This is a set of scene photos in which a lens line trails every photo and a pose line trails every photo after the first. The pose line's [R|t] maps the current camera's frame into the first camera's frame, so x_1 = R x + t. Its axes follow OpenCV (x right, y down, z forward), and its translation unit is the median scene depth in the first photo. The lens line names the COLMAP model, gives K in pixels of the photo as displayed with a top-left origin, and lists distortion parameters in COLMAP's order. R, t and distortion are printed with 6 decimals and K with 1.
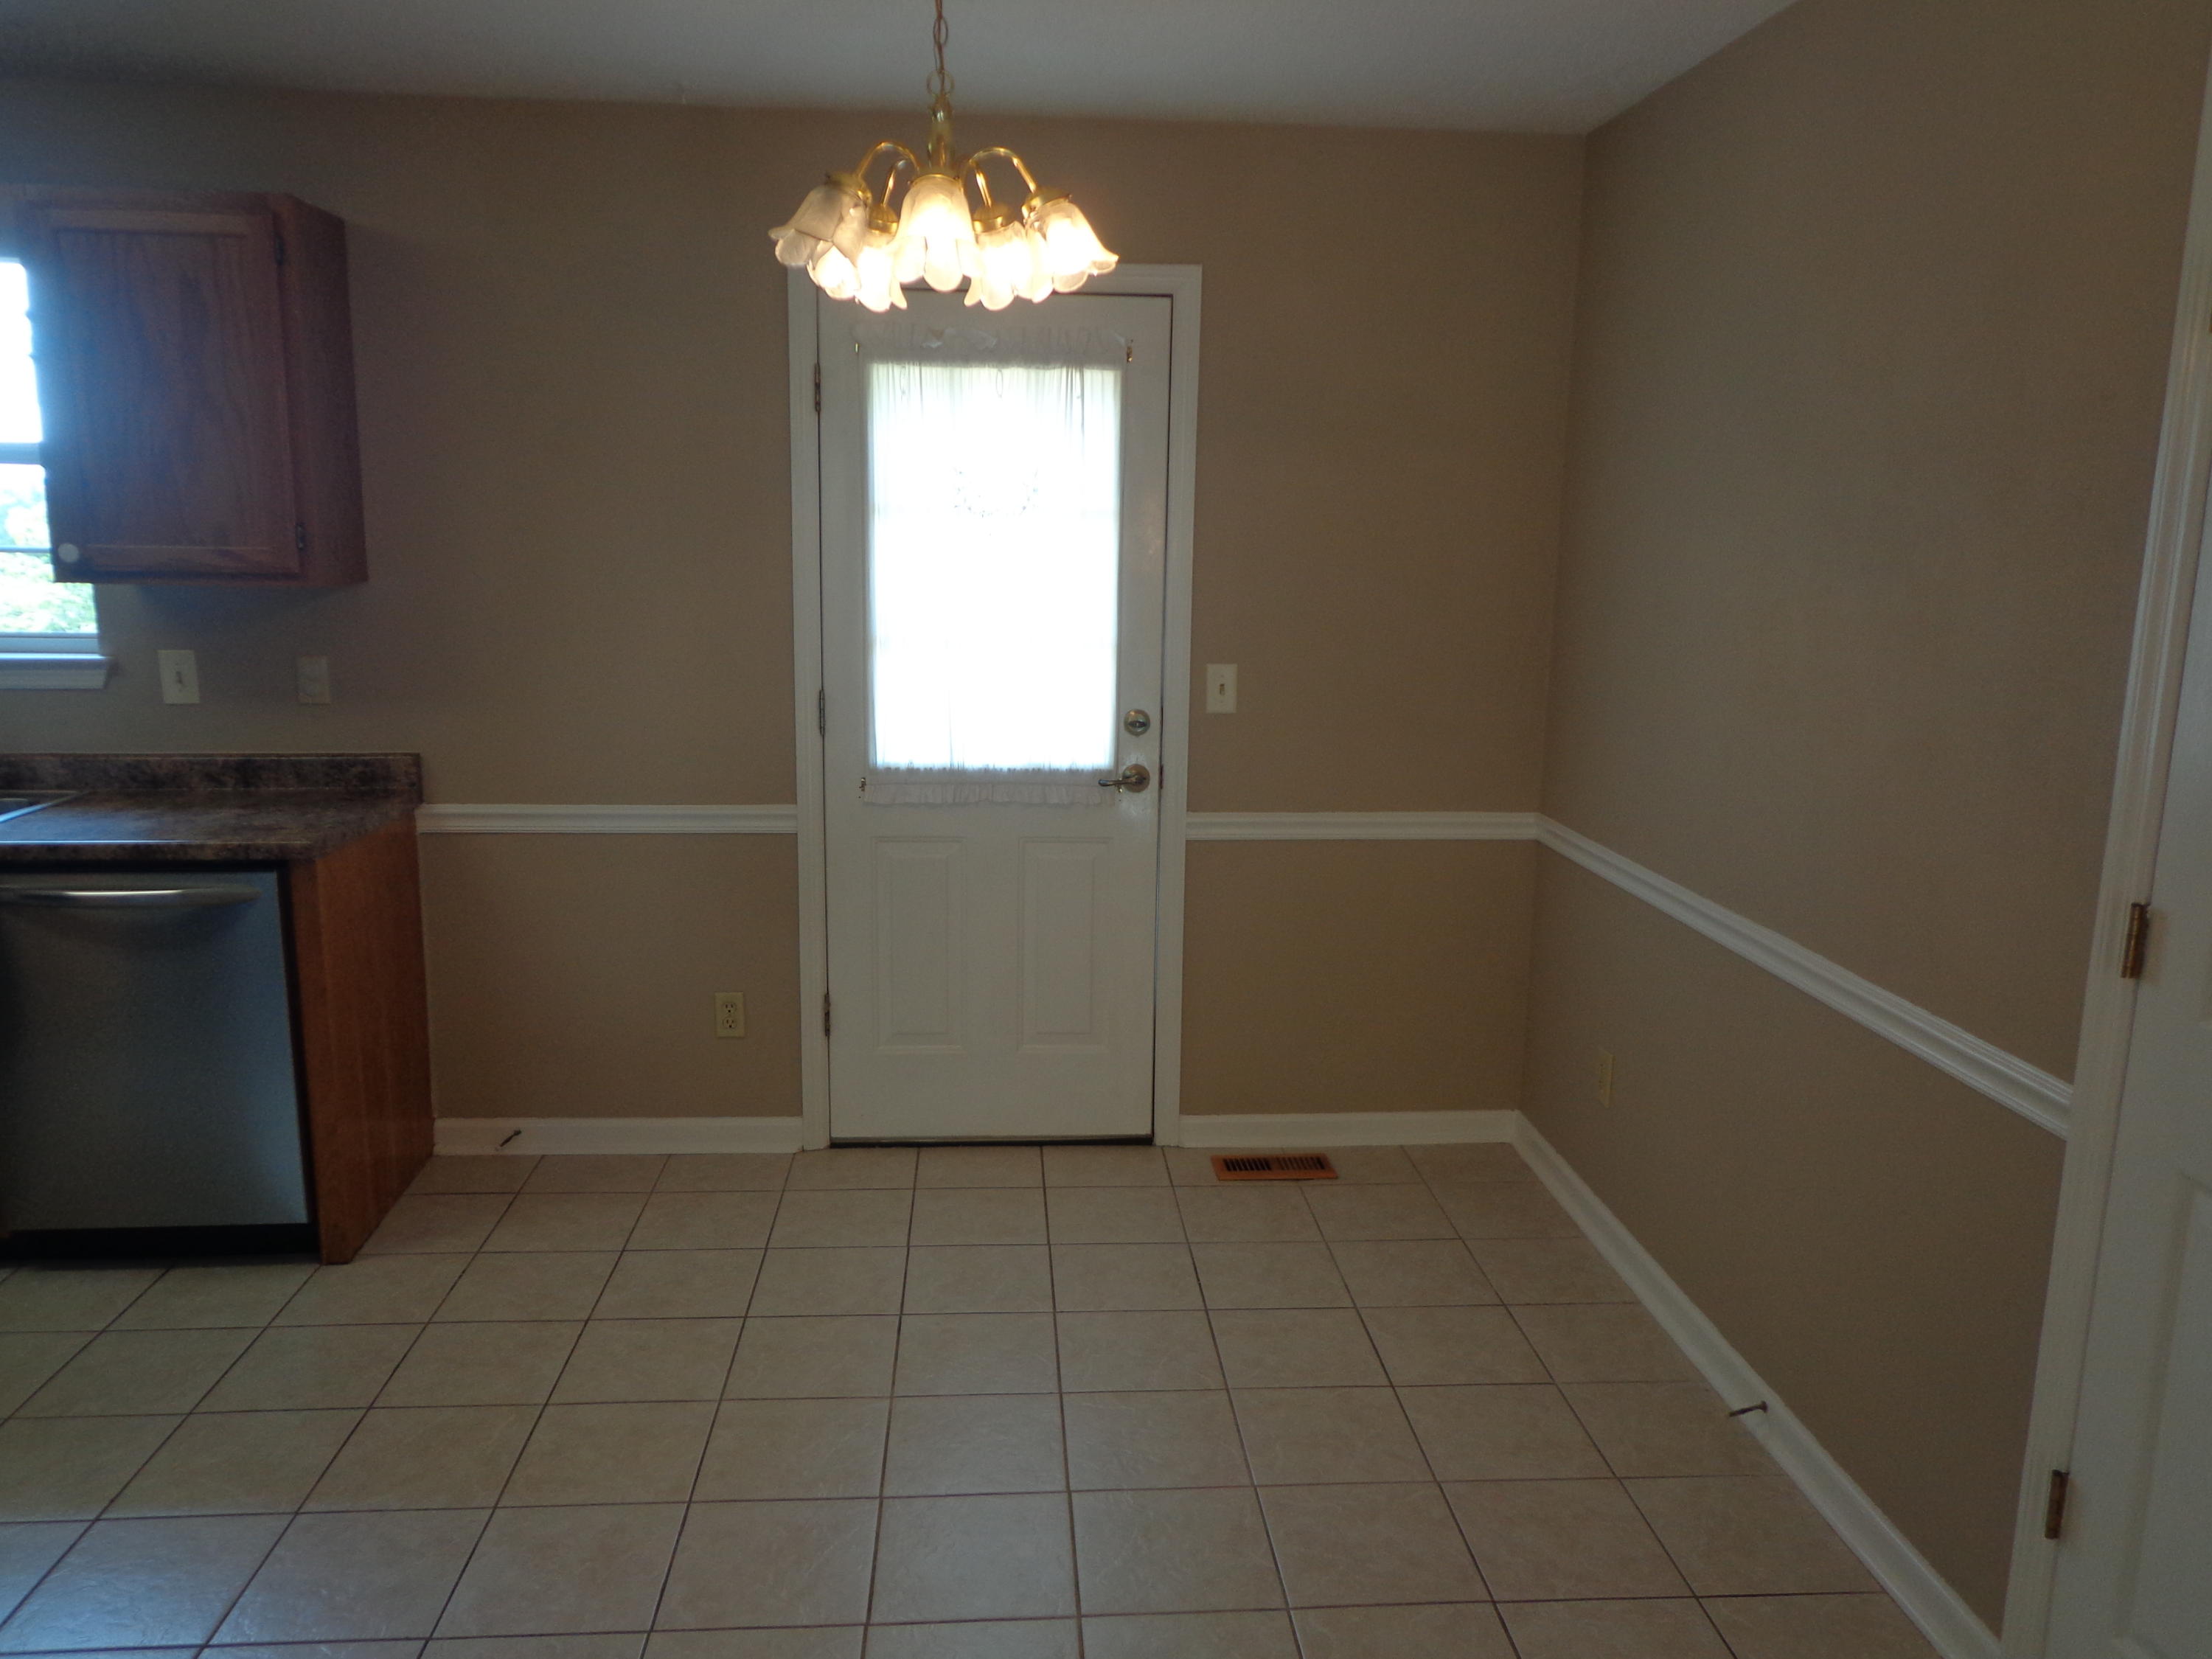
lens RADIAL K [[1634.7, 0, 1109.4], [0, 1634.7, 834.3], [0, 0, 1]] dist [-0.018731, 0.038612]
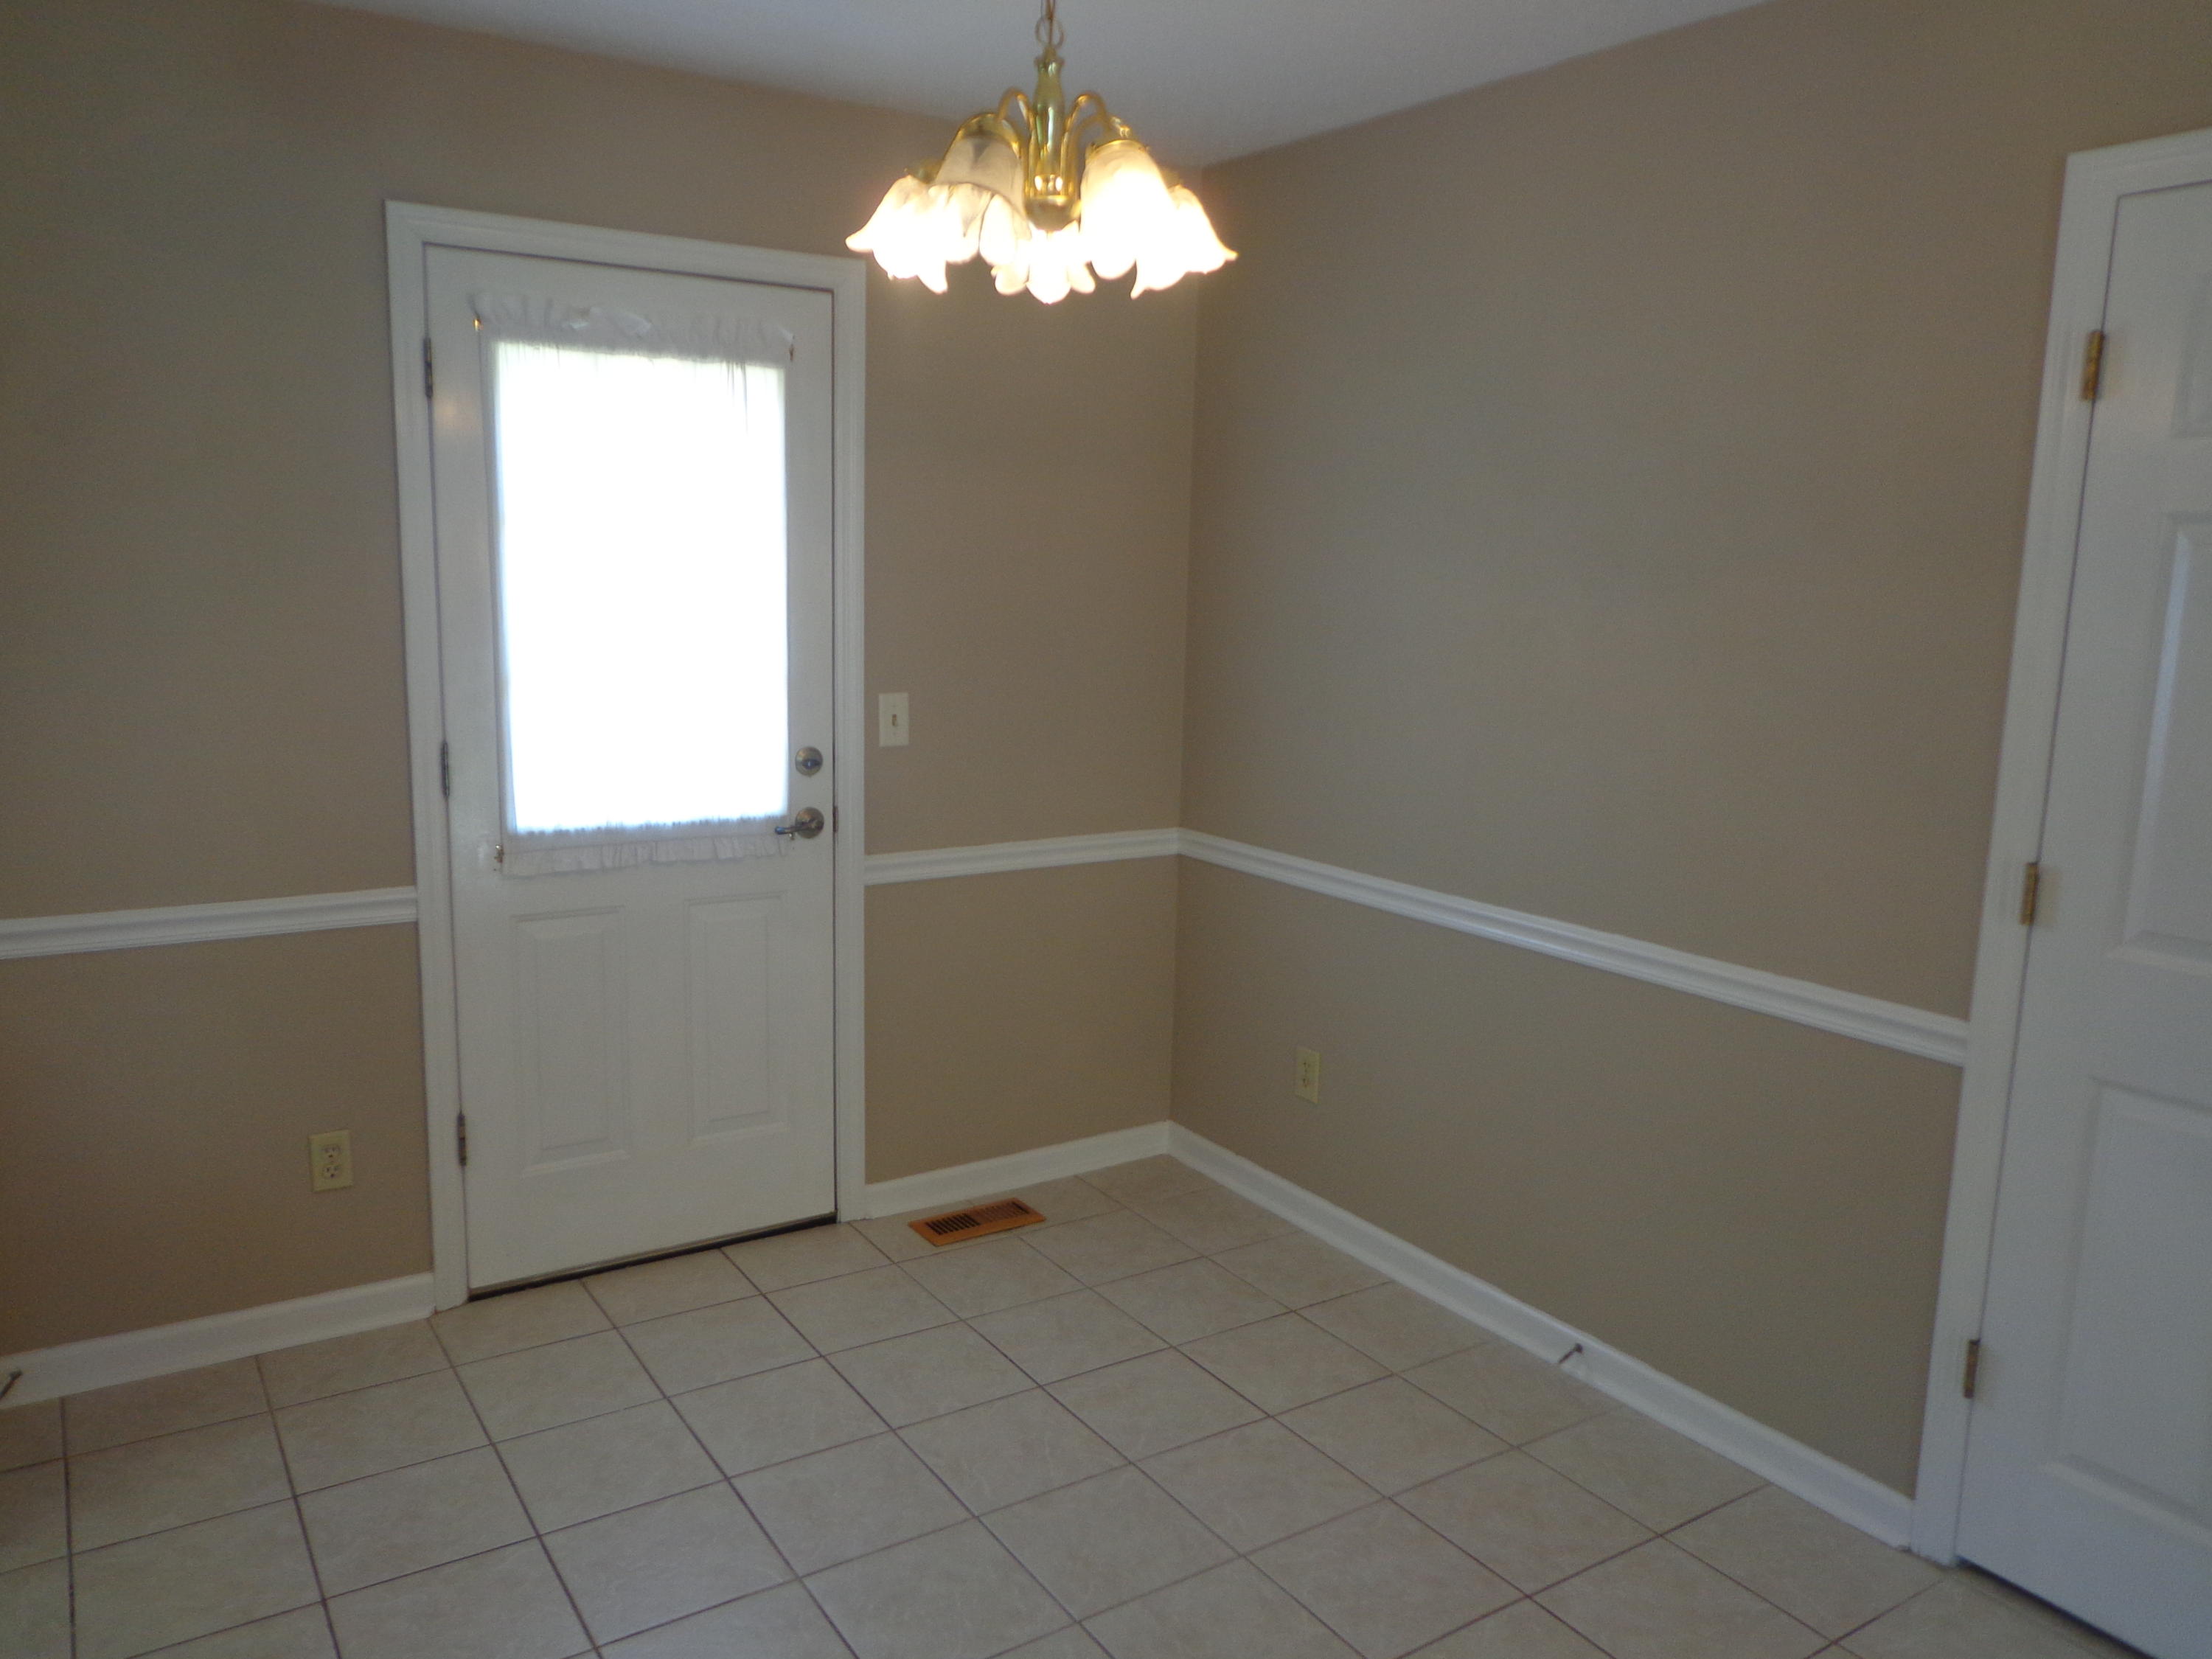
lens RADIAL K [[1634.7, 0, 1123.6], [0, 1634.7, 842.7], [0, 0, 1]] dist [-0.018731, 0.038612]
pose [[0.870904, -0.079337, 0.485006, -0.274369], [0.080664, 0.996576, 0.018175, -0.026043], [-0.484787, 0.023294, 0.874322, 0.129567]]
